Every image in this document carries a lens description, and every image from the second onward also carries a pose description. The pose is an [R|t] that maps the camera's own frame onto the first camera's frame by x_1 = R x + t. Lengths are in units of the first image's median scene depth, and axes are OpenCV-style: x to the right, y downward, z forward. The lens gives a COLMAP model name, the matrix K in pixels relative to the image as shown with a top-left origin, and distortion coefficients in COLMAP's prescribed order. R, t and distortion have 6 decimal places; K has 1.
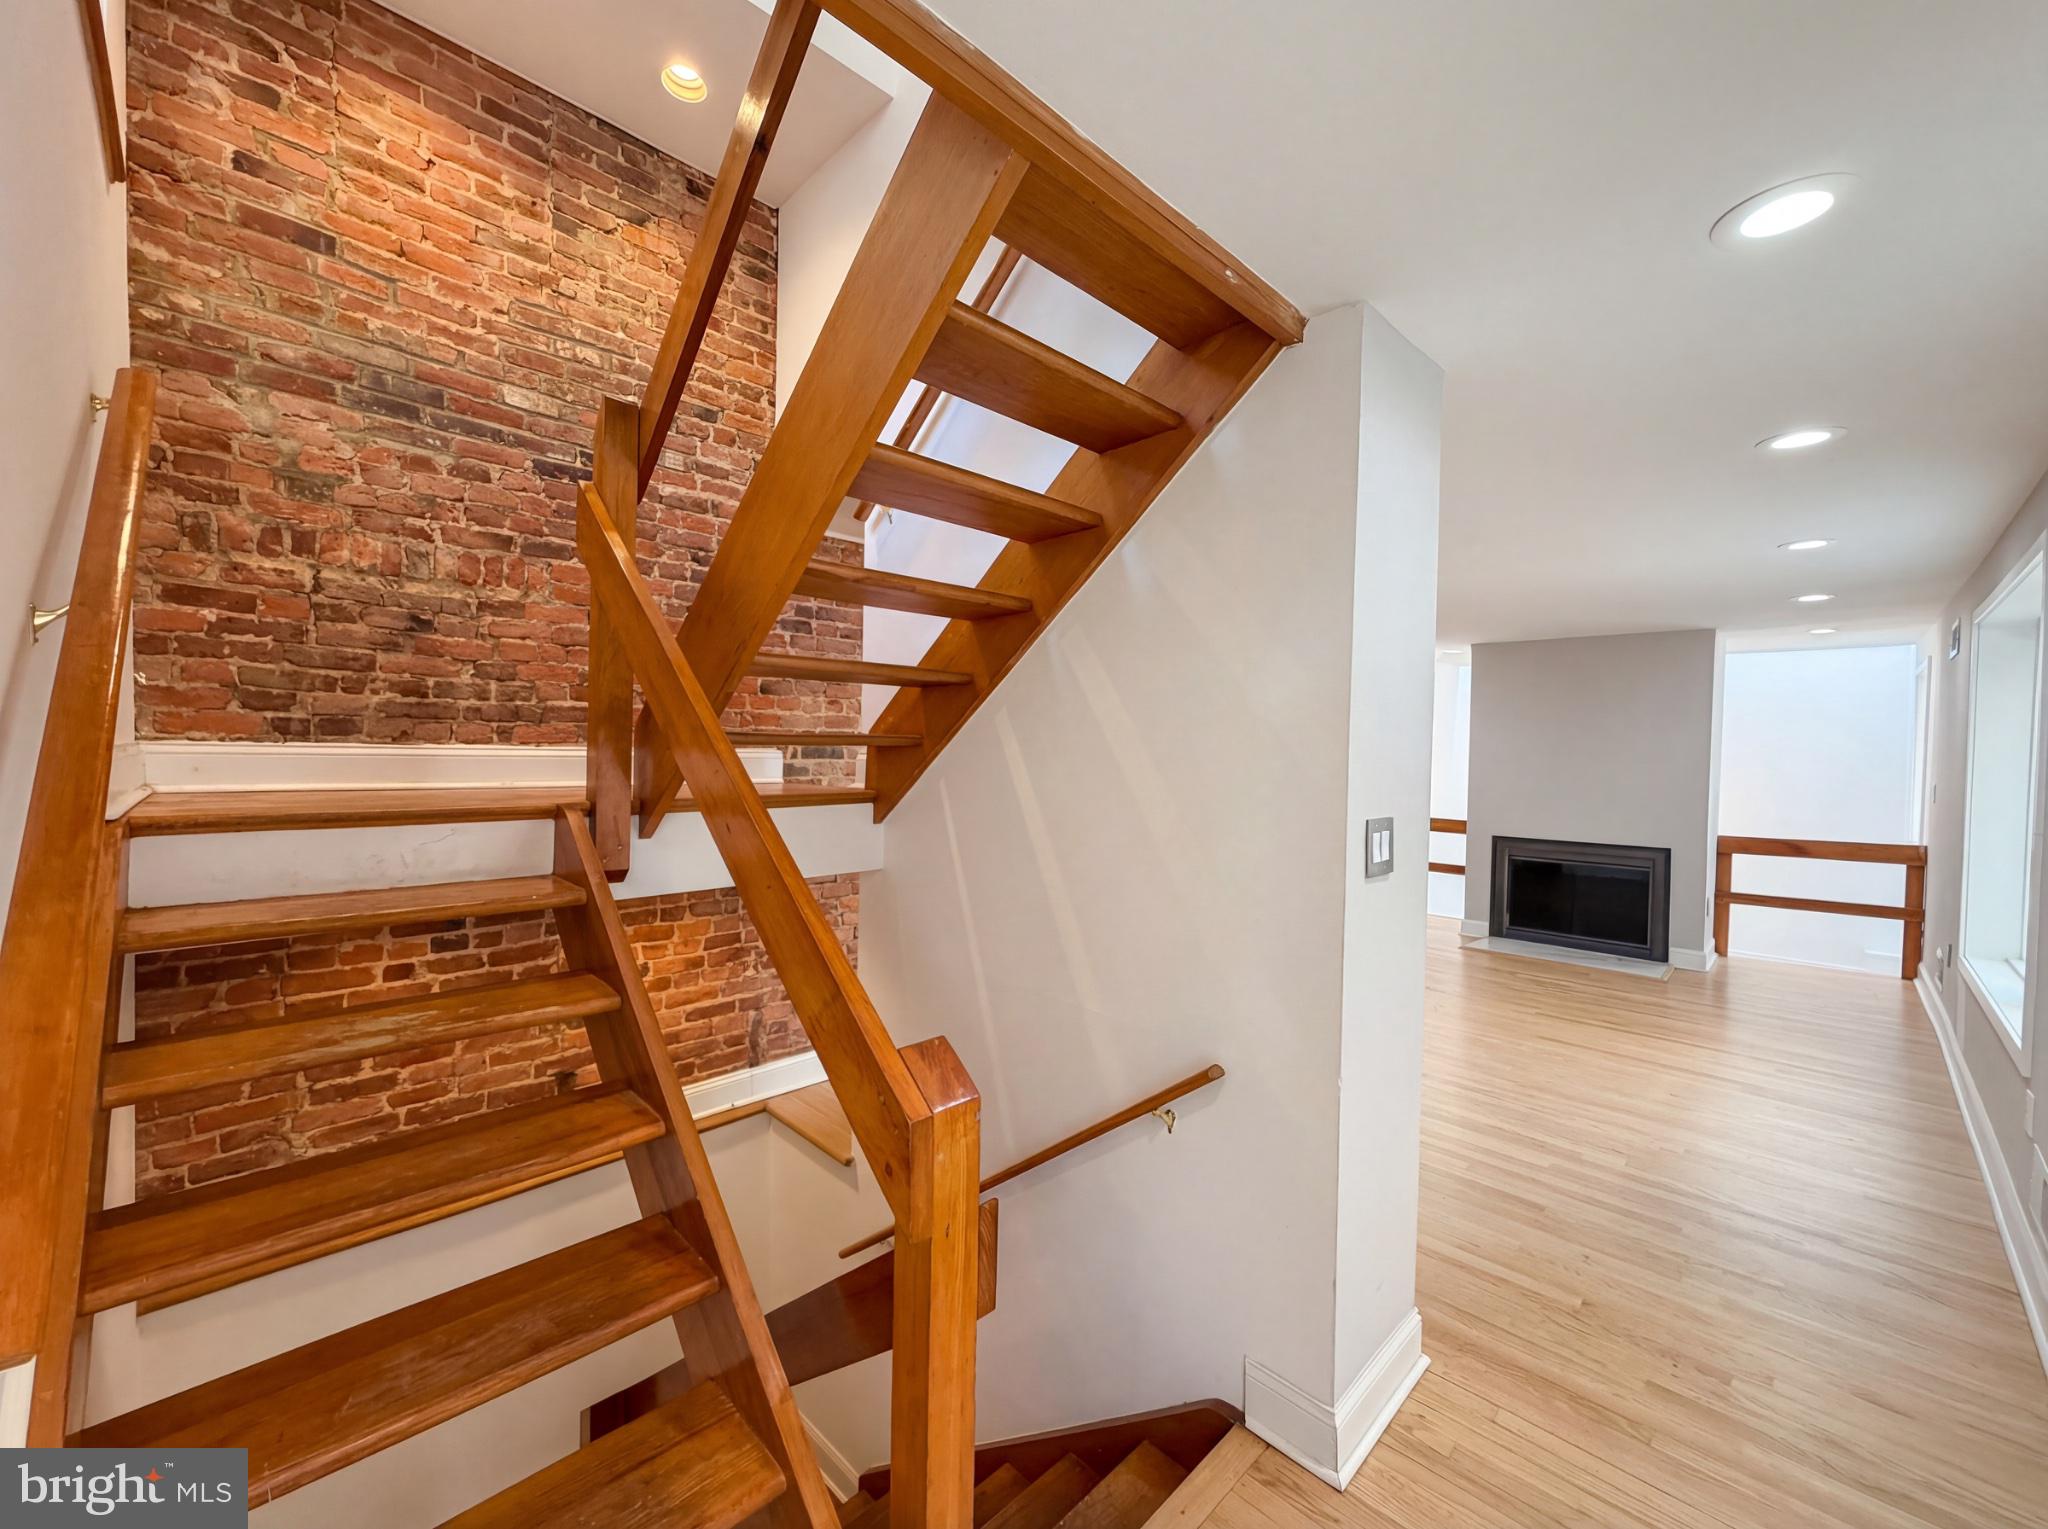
lens RADIAL K [[816.2, 0, 1019.0], [0, 816.2, 769.1], [0, 0, 1]] dist [0.001205, -0.000404]
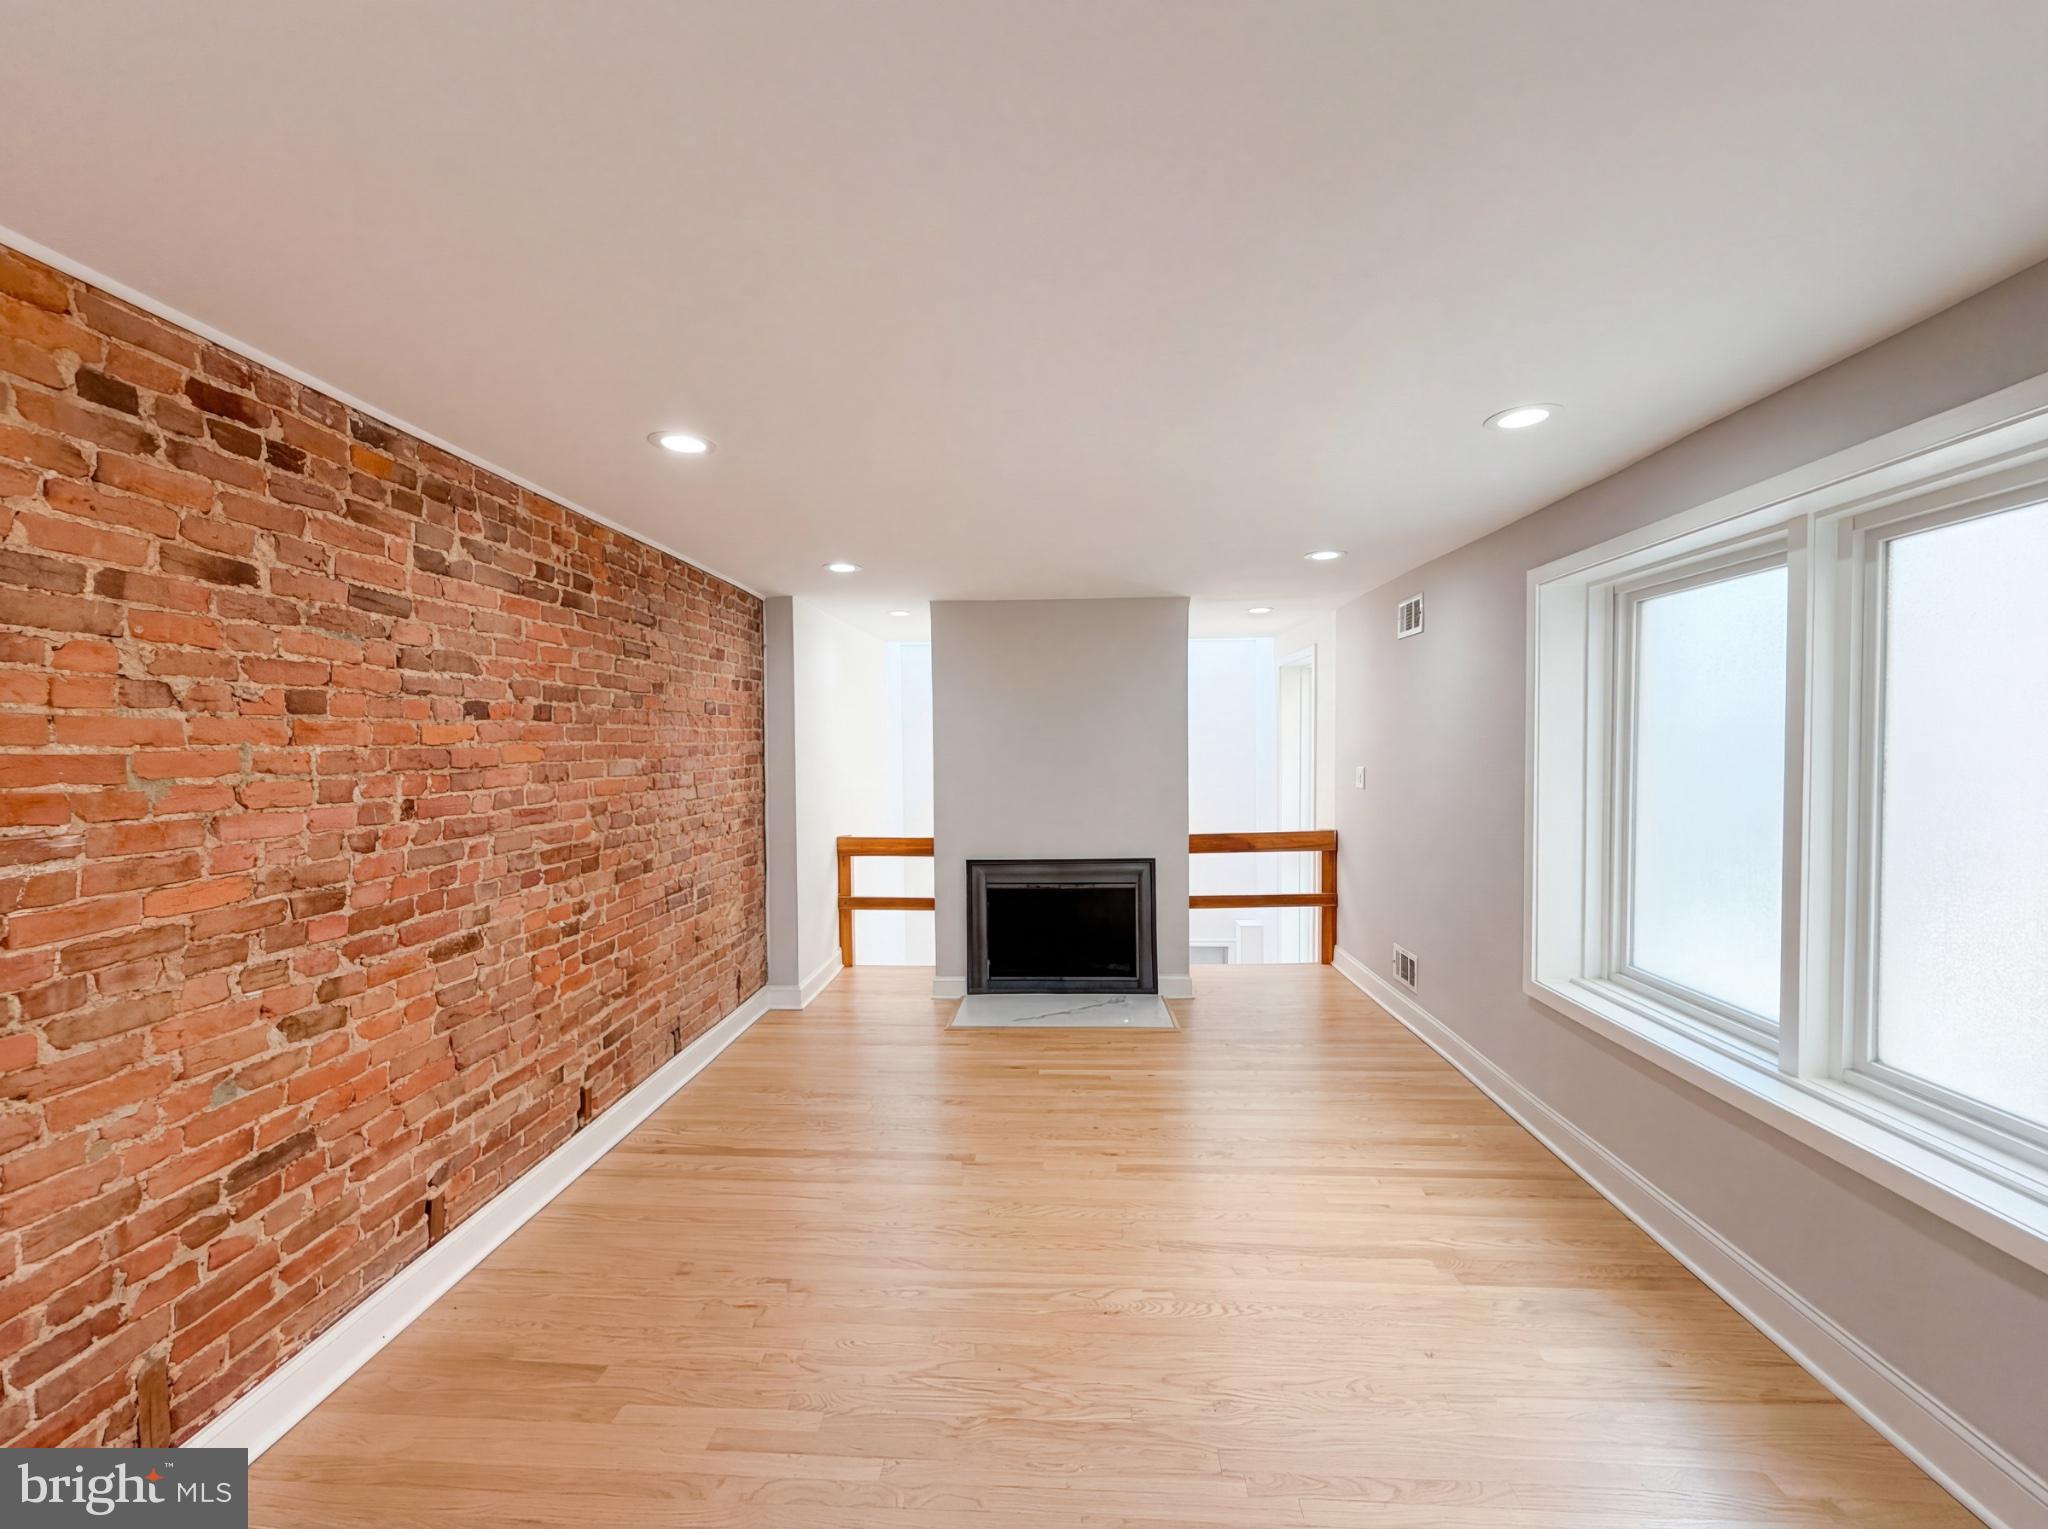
lens RADIAL K [[816.2, 0, 1021.6], [0, 816.2, 764.8], [0, 0, 1]] dist [0.001205, -0.000404]
pose [[0.743879, -0.034613, 0.667417, 0.146134], [0.027561, 0.999397, 0.021110, -0.018044], [-0.667746, 0.002691, 0.744385, 0.472664]]
